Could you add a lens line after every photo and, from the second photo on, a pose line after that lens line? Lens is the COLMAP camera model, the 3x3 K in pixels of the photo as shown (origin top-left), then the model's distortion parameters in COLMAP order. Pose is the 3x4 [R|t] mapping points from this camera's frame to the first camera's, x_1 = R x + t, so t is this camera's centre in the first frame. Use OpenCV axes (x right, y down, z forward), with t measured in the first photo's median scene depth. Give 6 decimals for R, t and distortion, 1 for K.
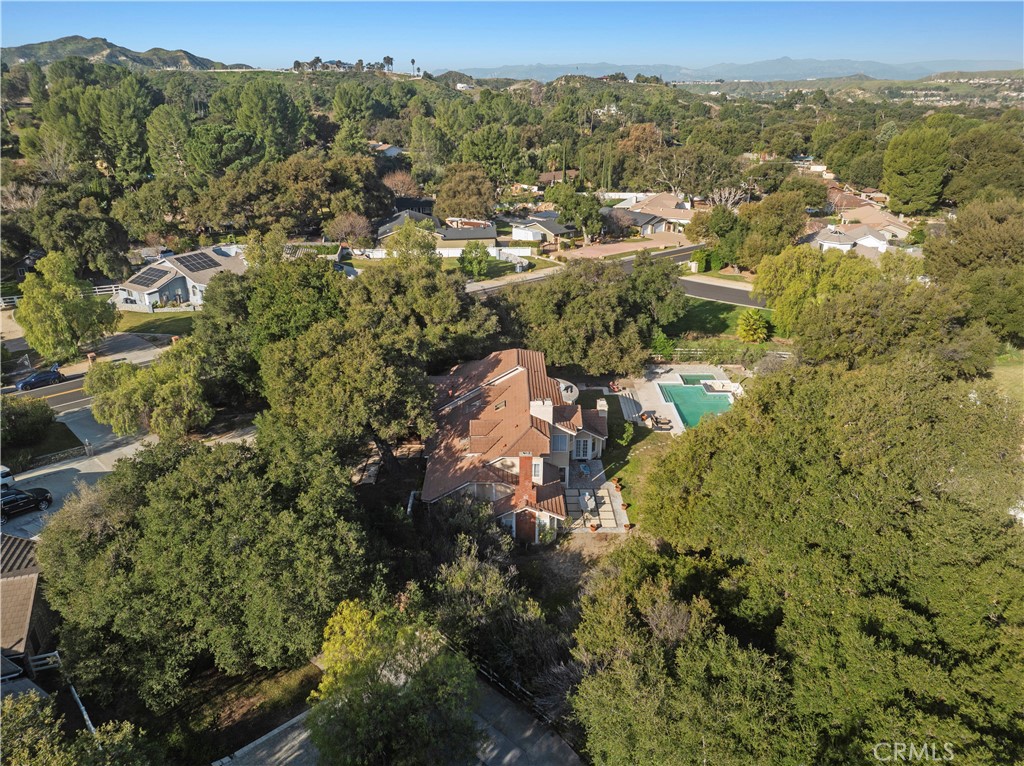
lens RADIAL K [[725.1, 0, 512.8], [0, 725.1, 383.2], [0, 0, 1]] dist [-0.065134, 0.036751]
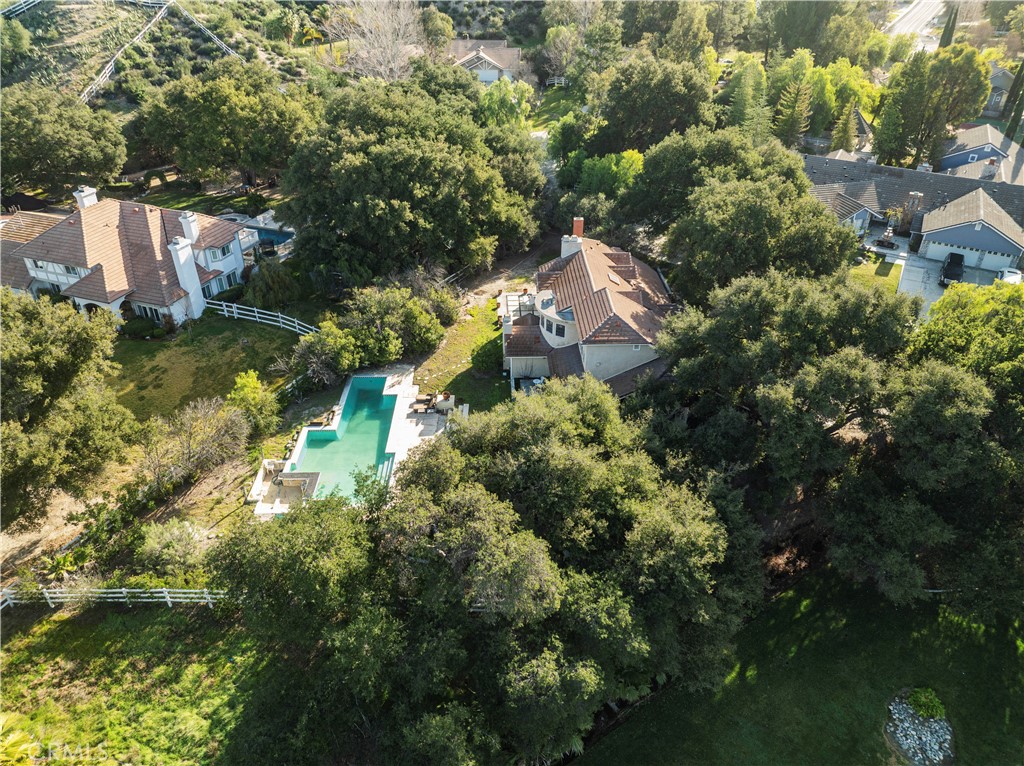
lens RADIAL K [[725.1, 0, 513.5], [0, 725.1, 380.3], [0, 0, 1]] dist [-0.065134, 0.036751]
pose [[-0.999771, 0.010893, -0.018402, 0.120698], [-0.009044, 0.564433, 0.825429, -0.607278], [0.019378, 0.825407, -0.564206, 1.413646]]
